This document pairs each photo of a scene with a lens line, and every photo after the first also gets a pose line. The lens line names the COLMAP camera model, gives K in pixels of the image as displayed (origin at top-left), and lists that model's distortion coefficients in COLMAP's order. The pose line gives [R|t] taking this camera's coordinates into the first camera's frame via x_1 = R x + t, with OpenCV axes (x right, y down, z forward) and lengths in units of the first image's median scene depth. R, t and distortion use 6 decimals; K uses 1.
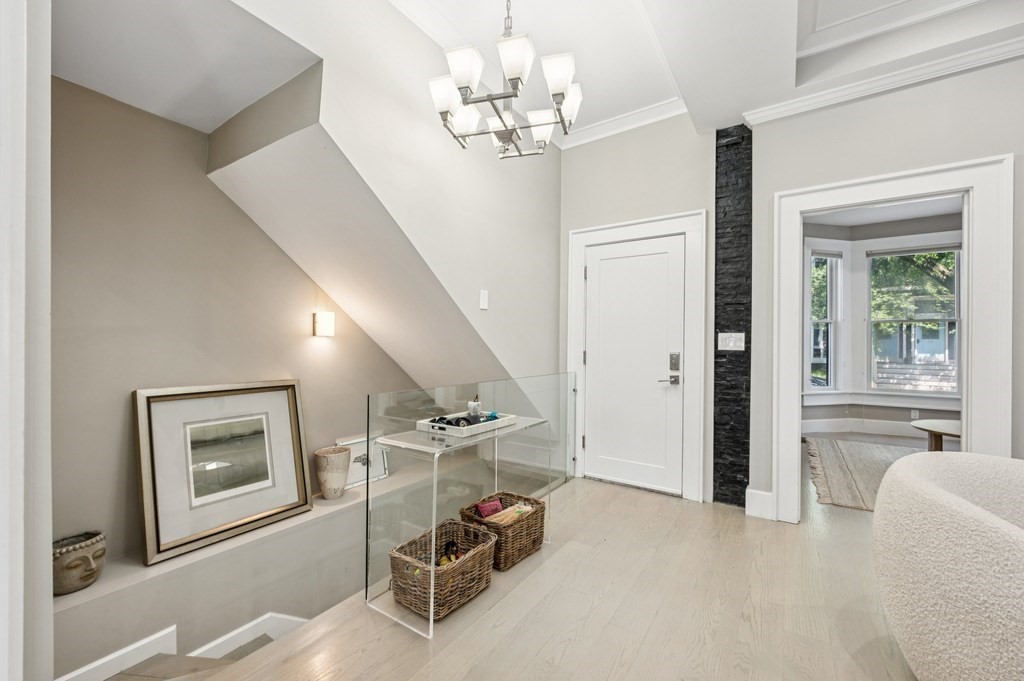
lens RADIAL K [[410.9, 0, 511.3], [0, 410.9, 343.7], [0, 0, 1]] dist [0.000487, -0.000093]
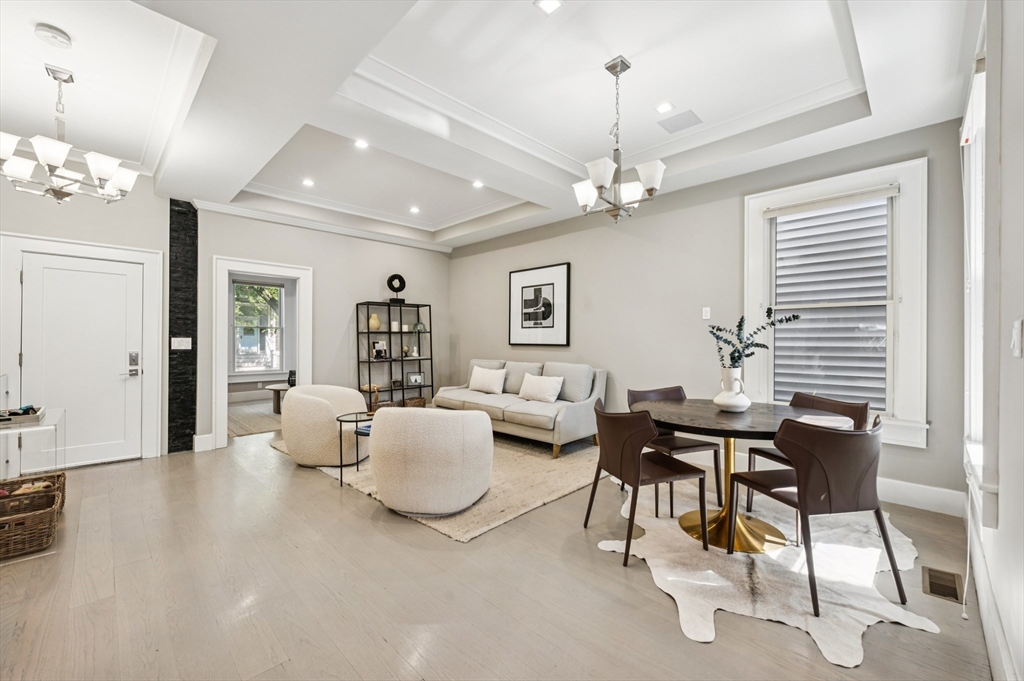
lens RADIAL K [[410.9, 0, 511.1], [0, 410.9, 340.5], [0, 0, 1]] dist [0.000487, -0.000093]
pose [[0.189016, -0.003878, 0.981966, -0.705536], [-0.004133, 0.999980, 0.004745, -0.028009], [-0.981965, -0.004955, 0.188997, -0.464526]]
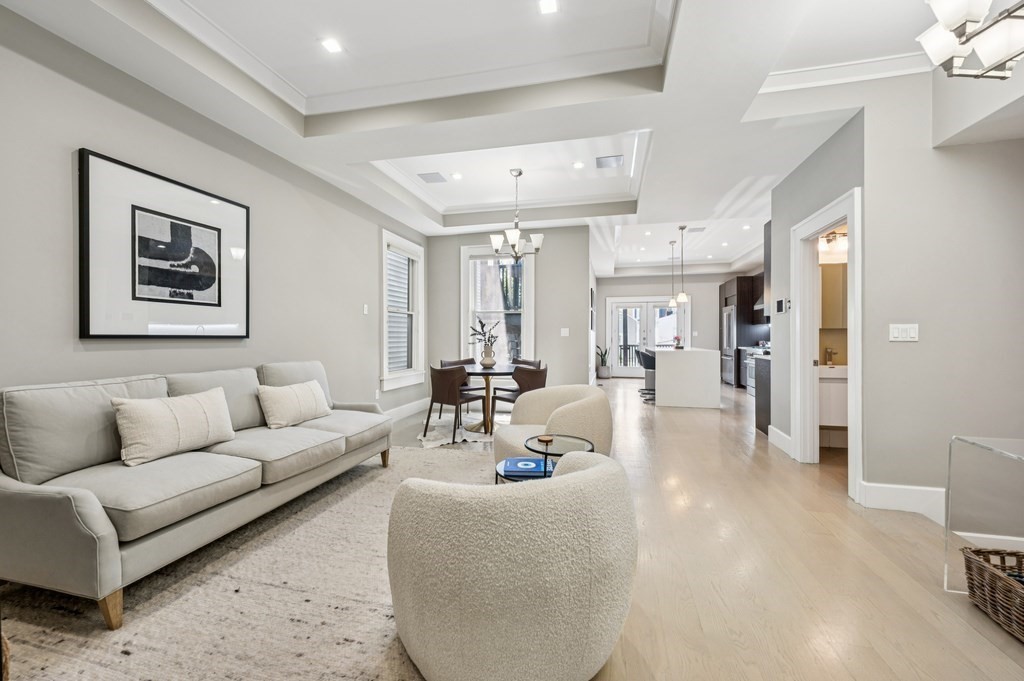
lens RADIAL K [[410.9, 0, 515.8], [0, 410.9, 336.0], [0, 0, 1]] dist [0.000487, -0.000093]
pose [[-0.935104, -0.001884, -0.354368, 4.249361], [-0.000216, 0.999989, -0.004748, 0.072161], [0.354373, -0.004364, -0.935094, 4.192193]]
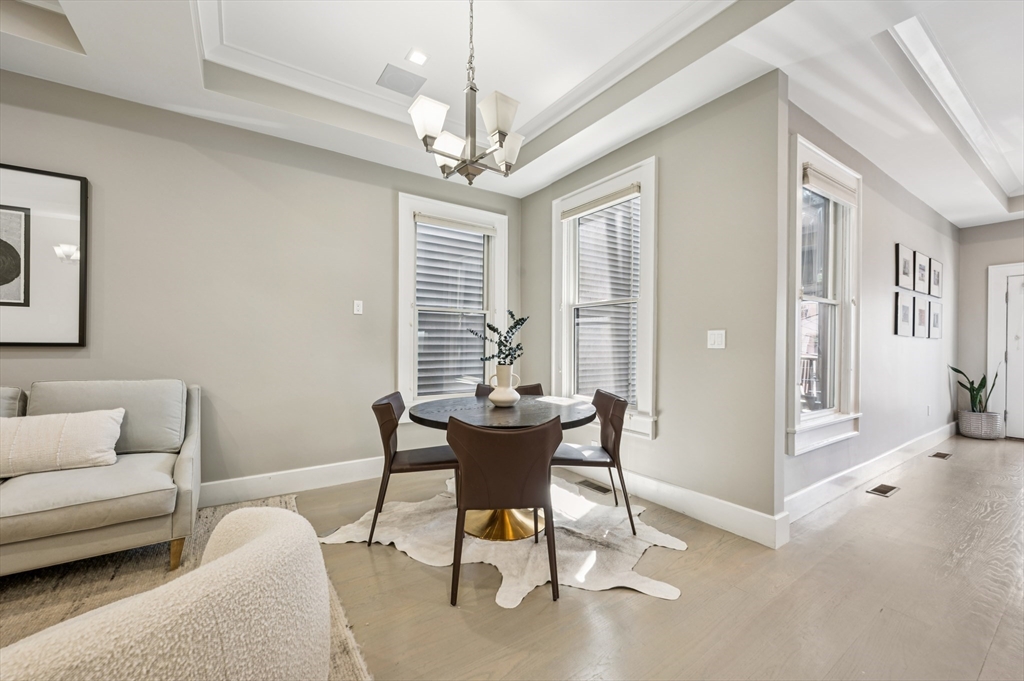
lens RADIAL K [[410.9, 0, 508.3], [0, 410.9, 341.7], [0, 0, 1]] dist [0.000487, -0.000093]
pose [[-0.927850, -0.005956, 0.372906, 1.344224], [-0.009647, 0.999921, -0.008032, 0.036989], [-0.372828, -0.011050, -0.927835, 1.419822]]
